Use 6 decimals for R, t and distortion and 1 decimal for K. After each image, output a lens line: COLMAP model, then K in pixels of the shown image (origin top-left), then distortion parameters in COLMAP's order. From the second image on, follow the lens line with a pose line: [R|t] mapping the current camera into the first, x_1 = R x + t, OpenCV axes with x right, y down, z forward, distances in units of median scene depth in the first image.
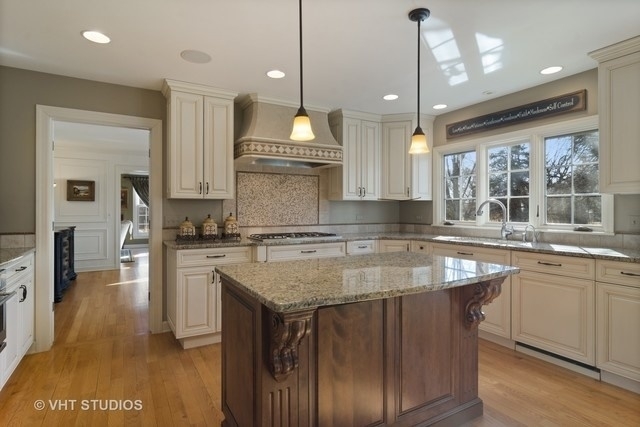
lens RADIAL K [[352.4, 0, 301.5], [0, 352.4, 212.5], [0, 0, 1]] dist [0.003323, 0.001974]
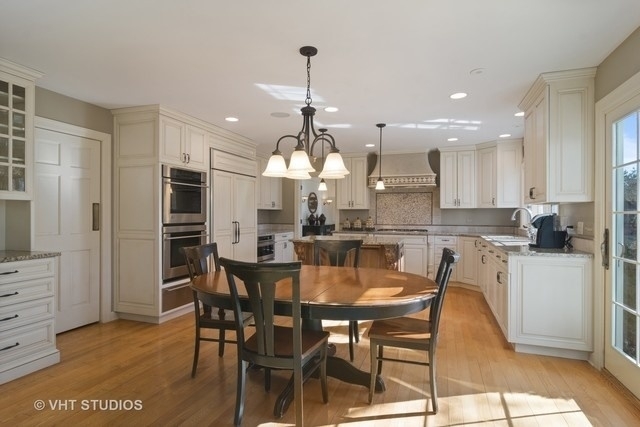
lens RADIAL K [[352.4, 0, 324.7], [0, 352.4, 216.3], [0, 0, 1]] dist [0.003323, 0.001974]
pose [[0.651376, 0.013653, -0.758633, 0.647445], [-0.004255, 0.999888, 0.014341, -0.015843], [0.758744, -0.006113, 0.651361, -0.231140]]
